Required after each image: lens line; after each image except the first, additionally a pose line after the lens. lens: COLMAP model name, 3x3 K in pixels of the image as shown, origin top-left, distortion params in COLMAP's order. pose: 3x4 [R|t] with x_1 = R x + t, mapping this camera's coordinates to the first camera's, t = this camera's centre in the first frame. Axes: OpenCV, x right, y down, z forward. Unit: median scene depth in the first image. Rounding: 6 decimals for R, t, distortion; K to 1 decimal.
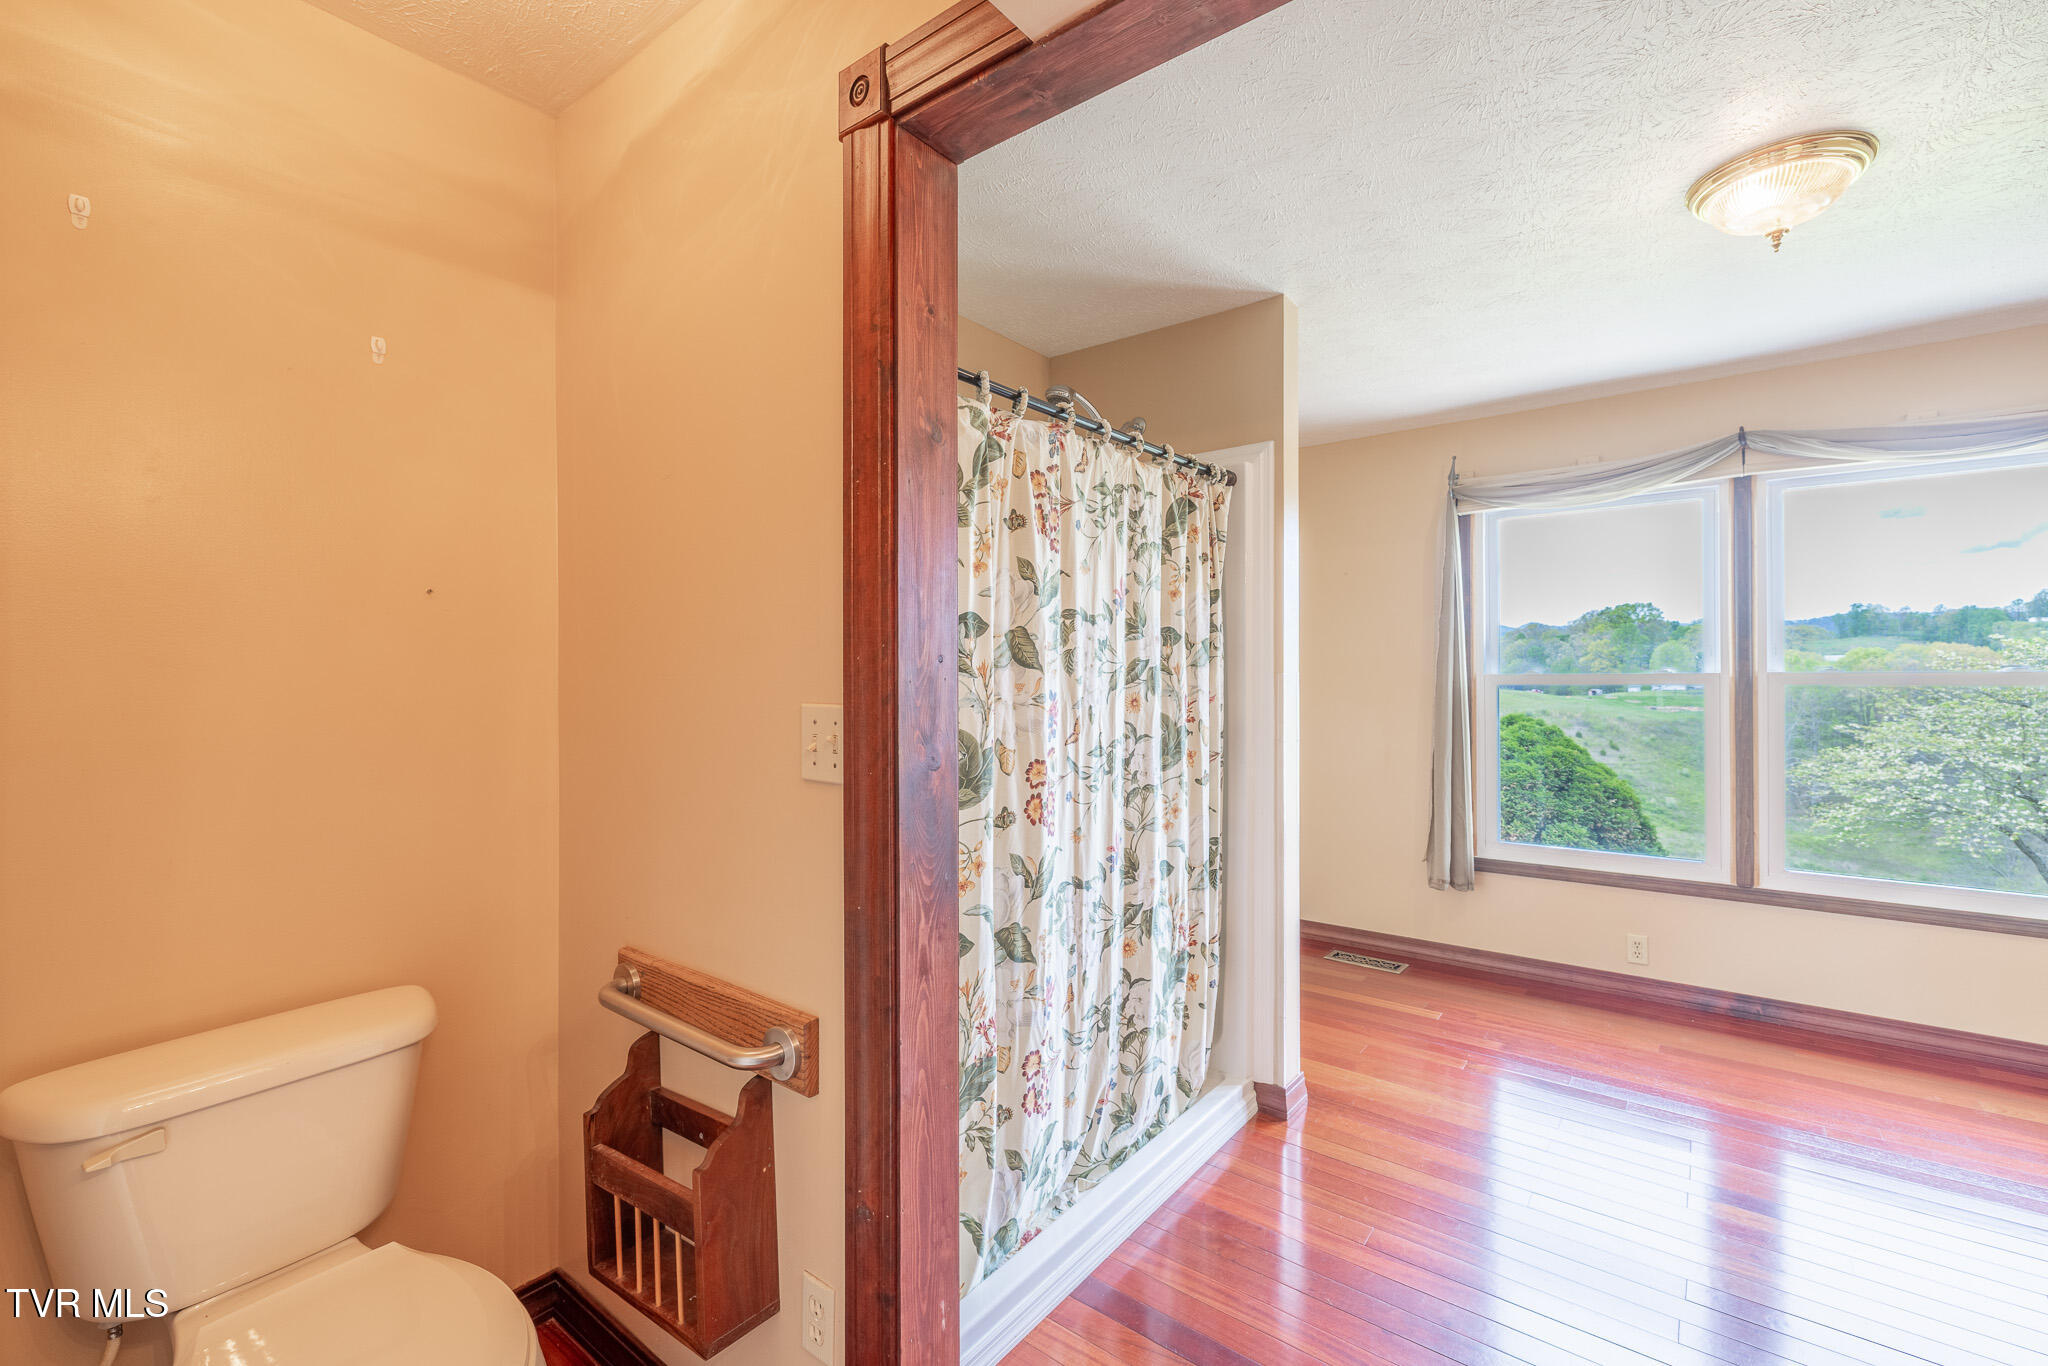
lens RADIAL K [[845.6, 0, 1020.6], [0, 845.6, 684.4], [0, 0, 1]] dist [0.003997, -0.000206]
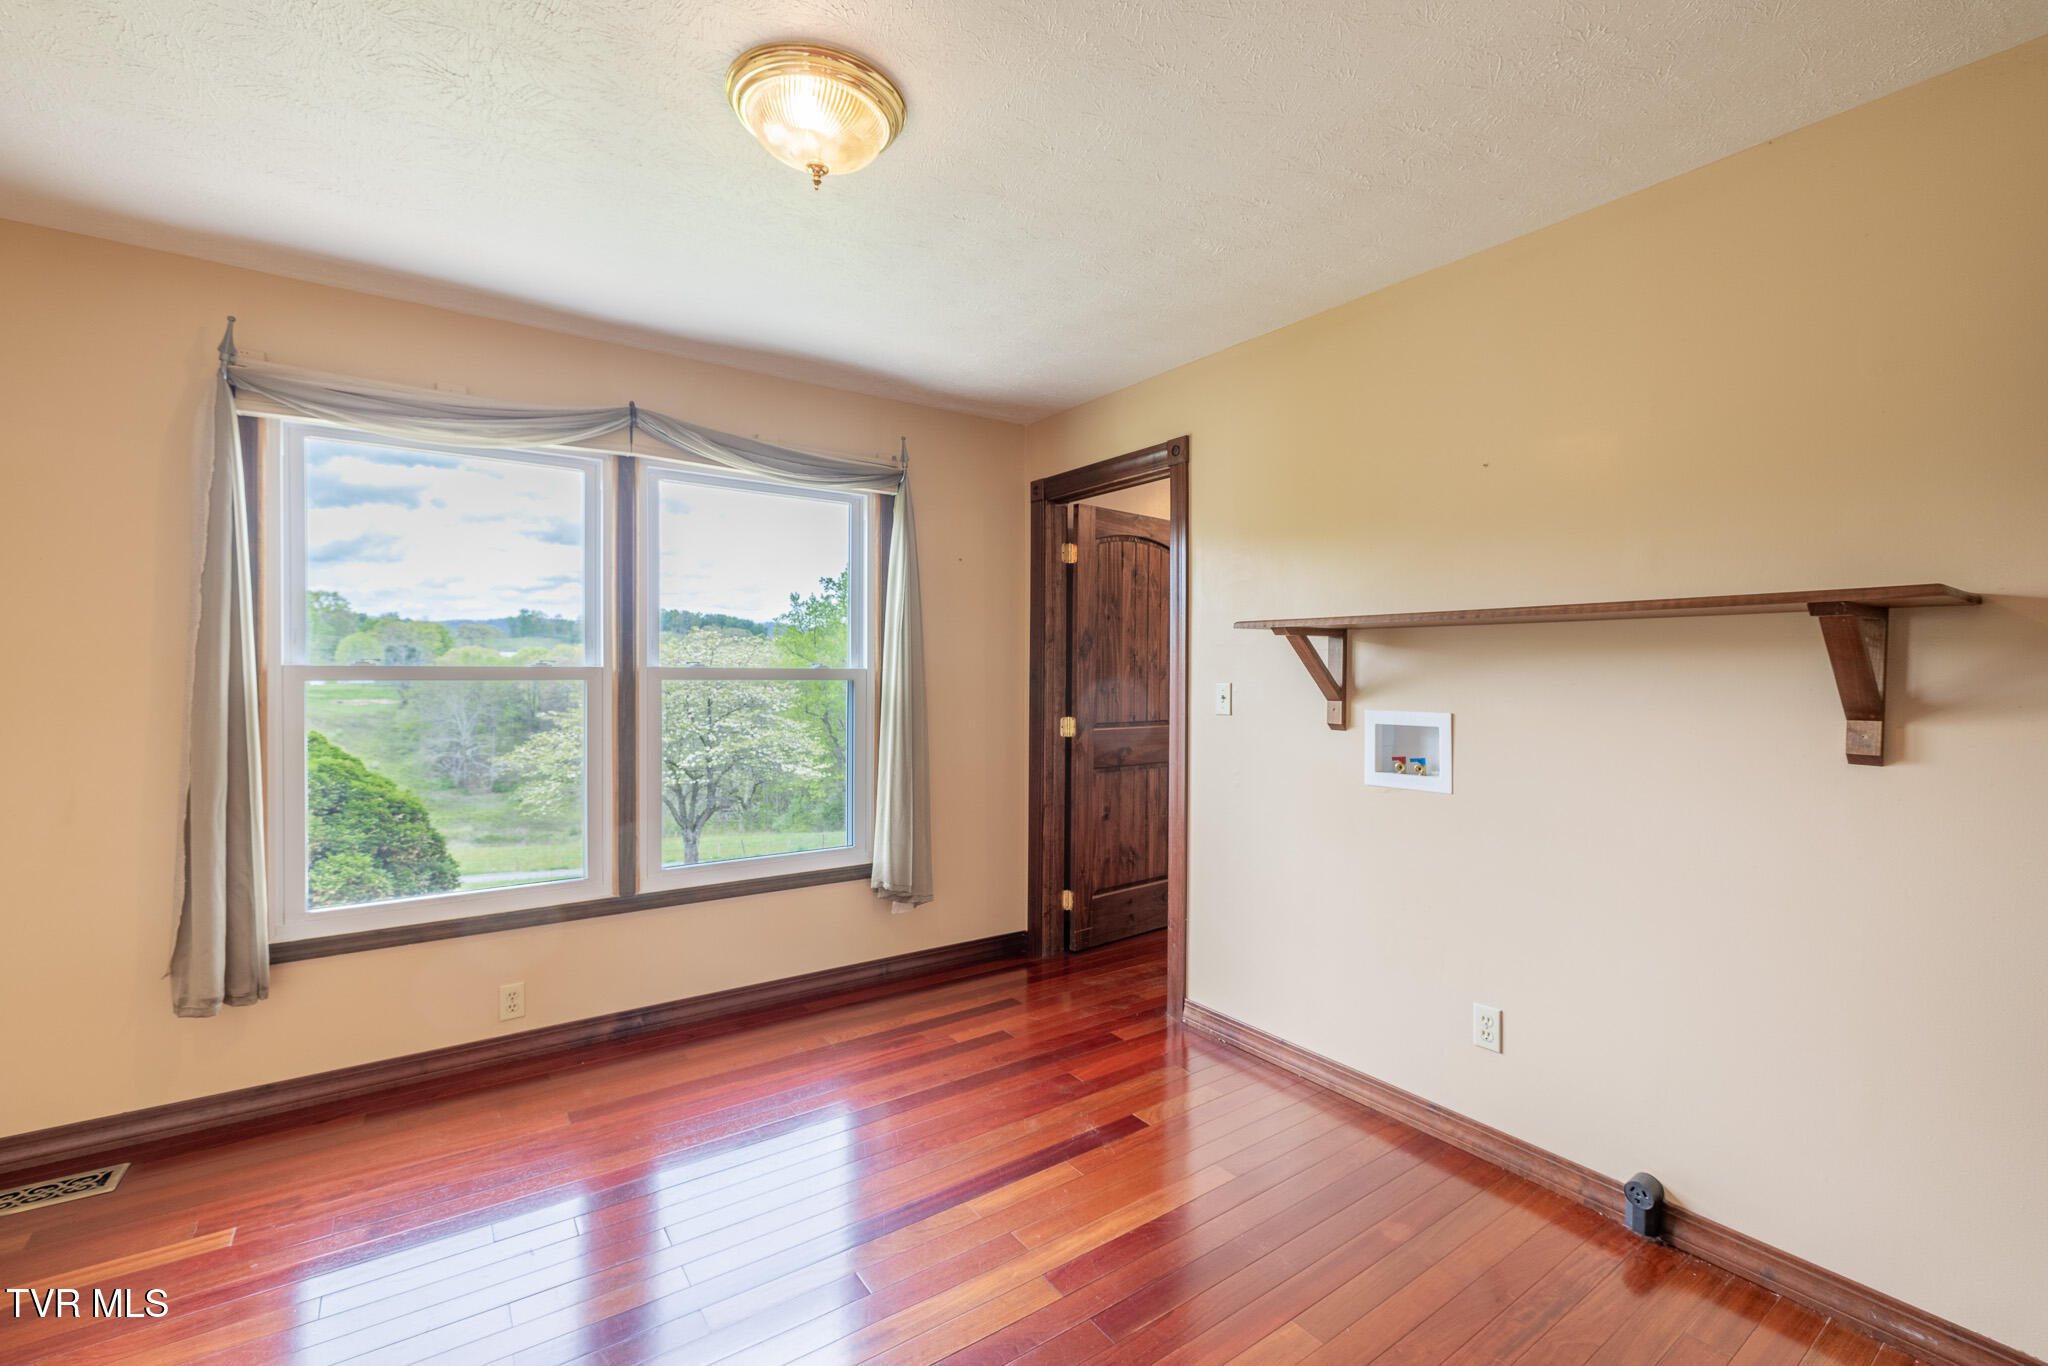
lens RADIAL K [[845.6, 0, 1029.8], [0, 845.6, 678.1], [0, 0, 1]] dist [0.003997, -0.000206]
pose [[0.240749, -0.001640, 0.970586, 0.051137], [0.000364, 0.999999, 0.001600, -0.002841], [-0.970587, -0.000032, 0.240749, 0.321855]]
